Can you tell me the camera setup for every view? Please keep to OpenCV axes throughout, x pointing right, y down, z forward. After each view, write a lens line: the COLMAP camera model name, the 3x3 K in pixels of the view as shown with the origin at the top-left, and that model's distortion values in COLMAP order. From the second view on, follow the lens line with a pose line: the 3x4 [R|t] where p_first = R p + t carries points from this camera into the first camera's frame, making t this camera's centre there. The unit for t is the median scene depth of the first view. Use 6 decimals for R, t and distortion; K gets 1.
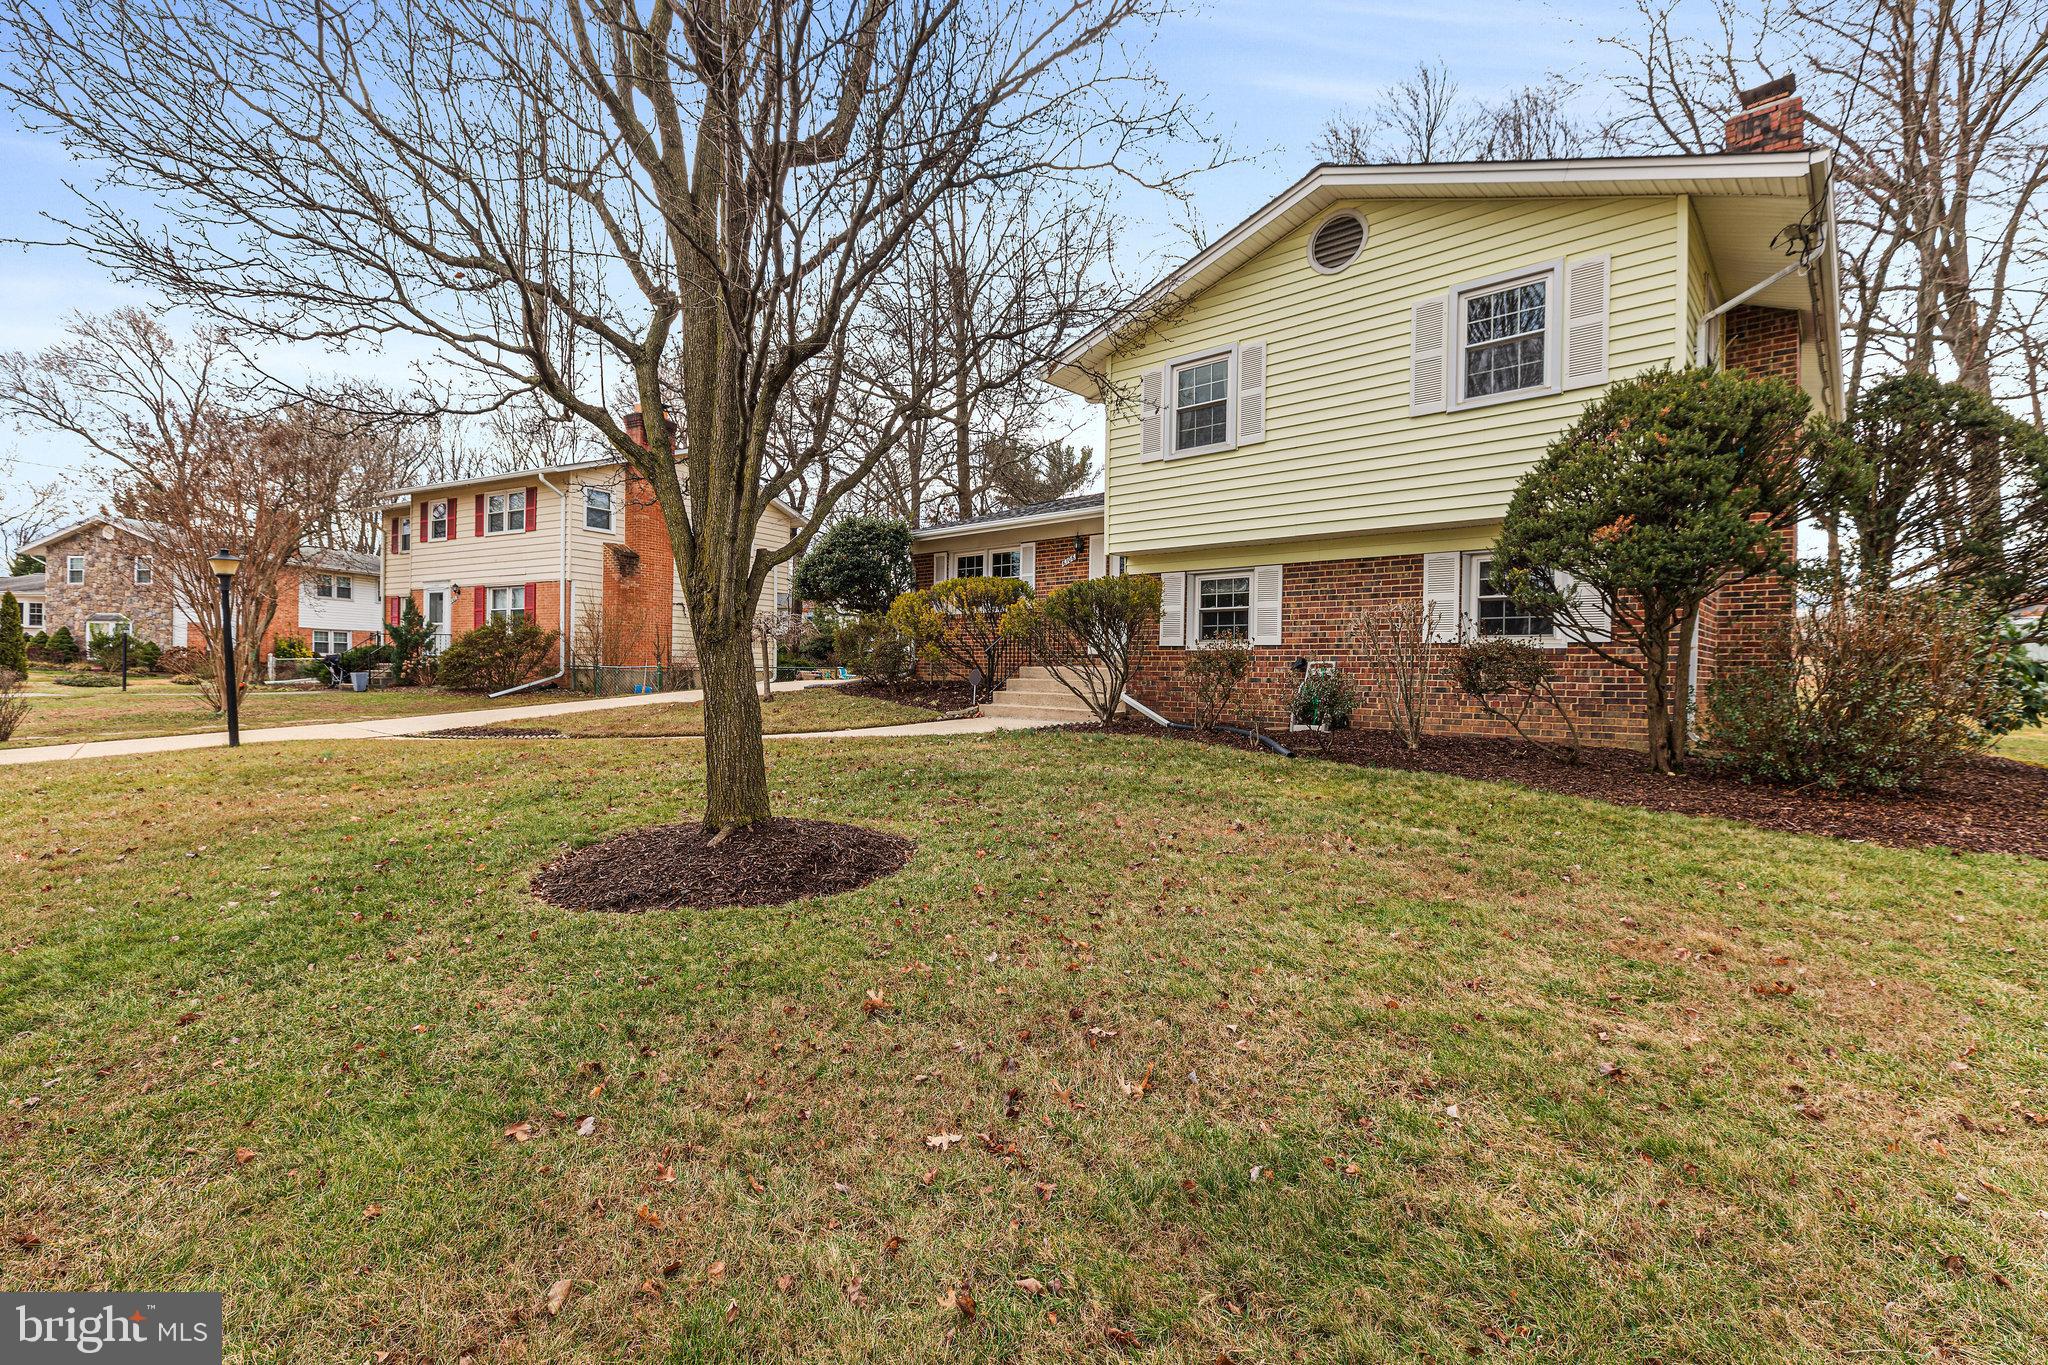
lens RADIAL K [[944.2, 0, 1020.5], [0, 944.2, 692.8], [0, 0, 1]] dist [-0.036571, 0.006758]
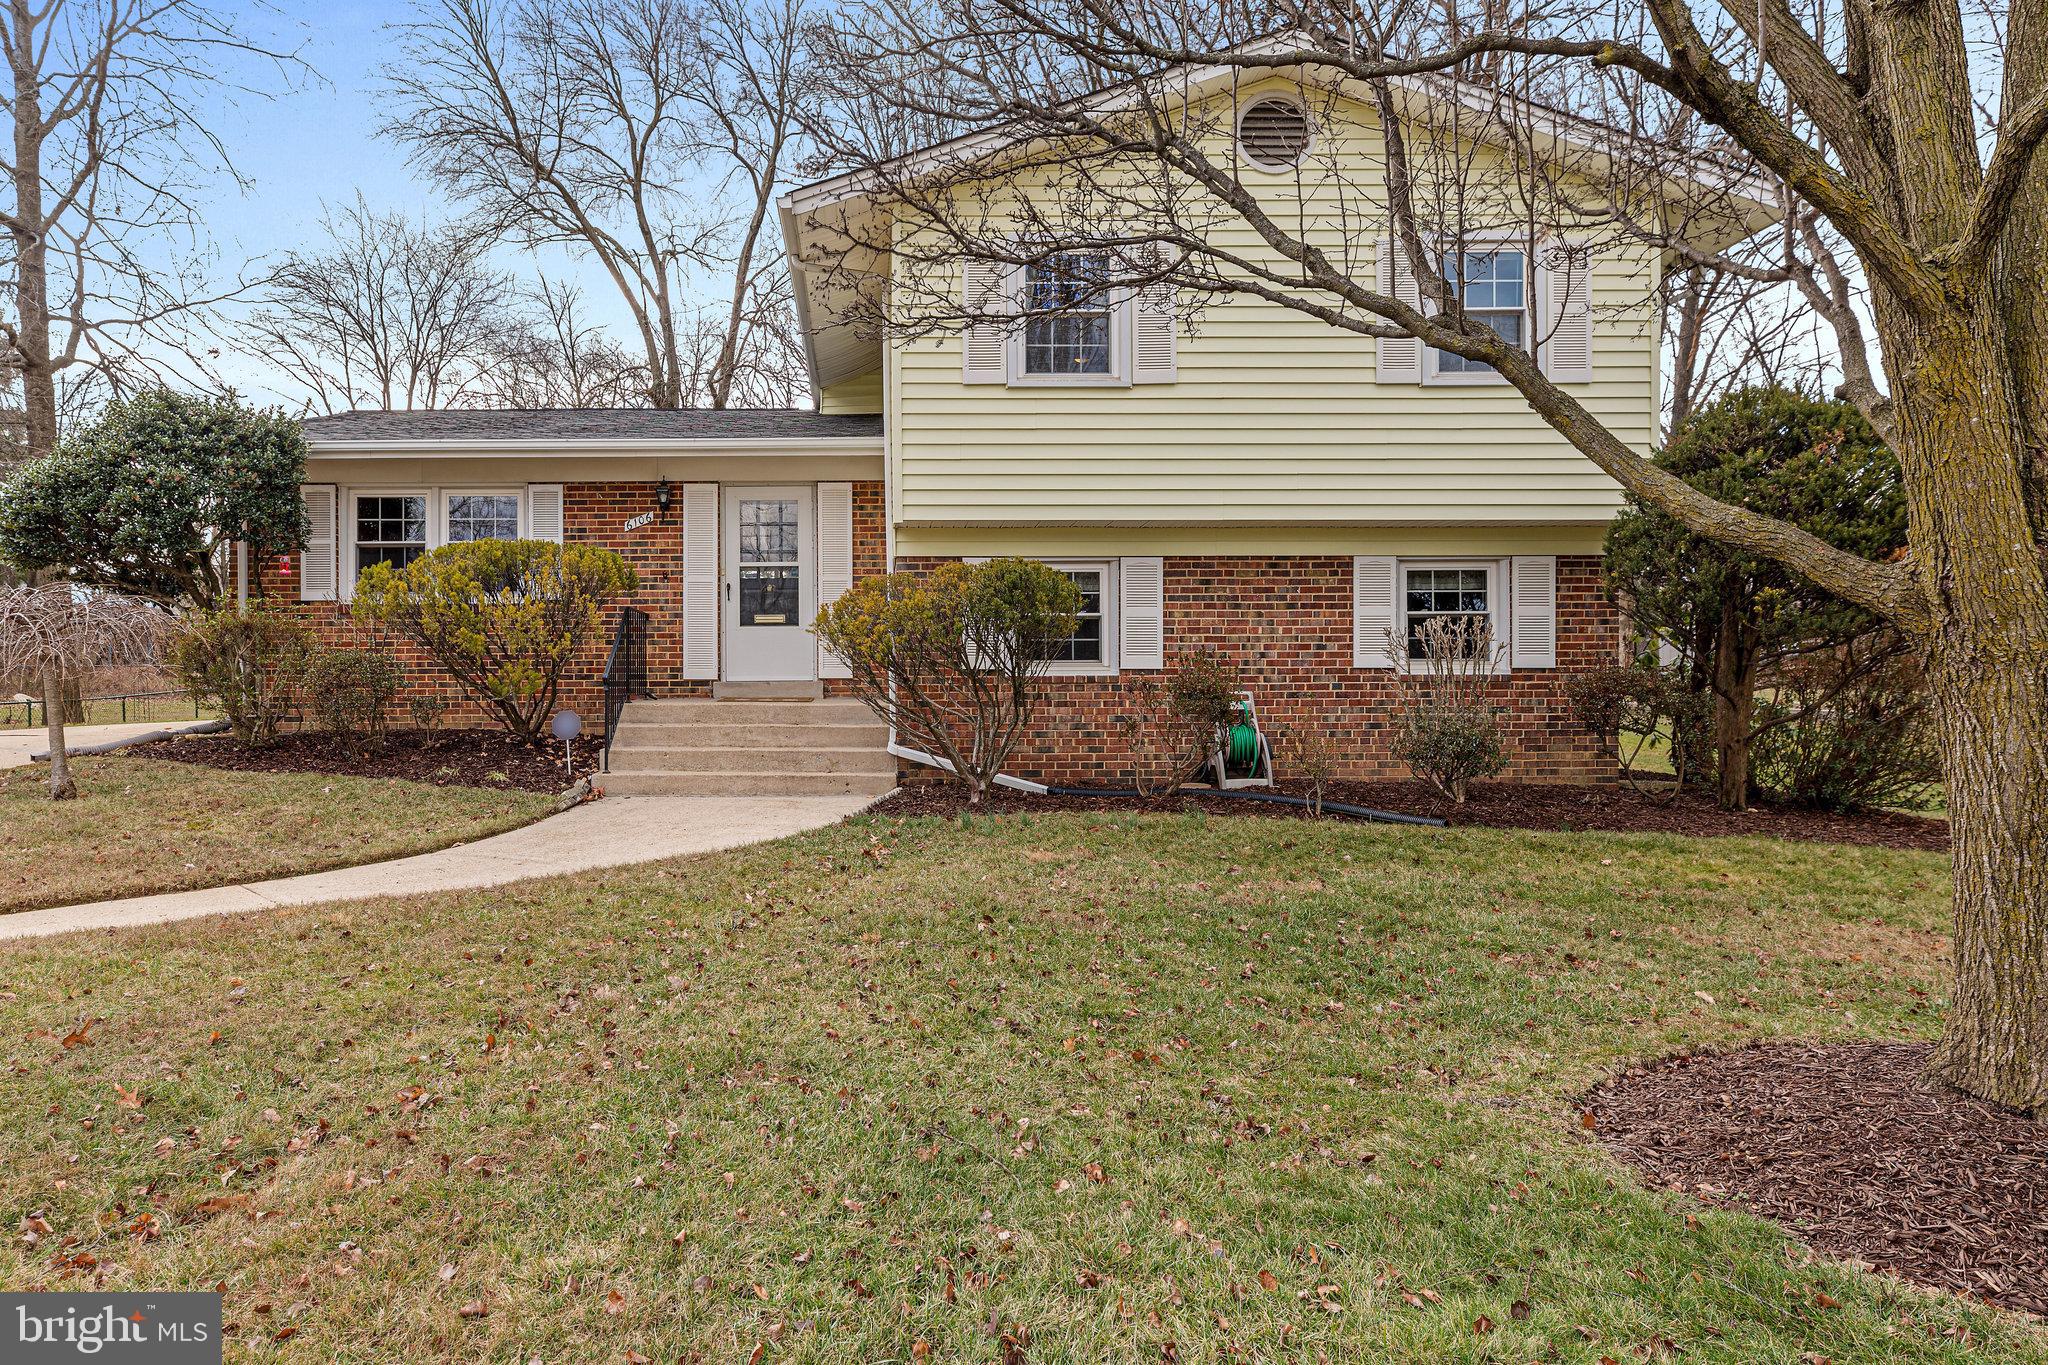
lens RADIAL K [[1202.1, 0, 1023.9], [0, 1202.1, 678.1], [0, 0, 1]] dist [0.007591, 0.000175]
pose [[0.696213, 0.005075, 0.717817, -0.478697], [0.029273, 0.998943, -0.035454, -0.015347], [-0.717238, 0.045696, 0.695328, 0.466626]]
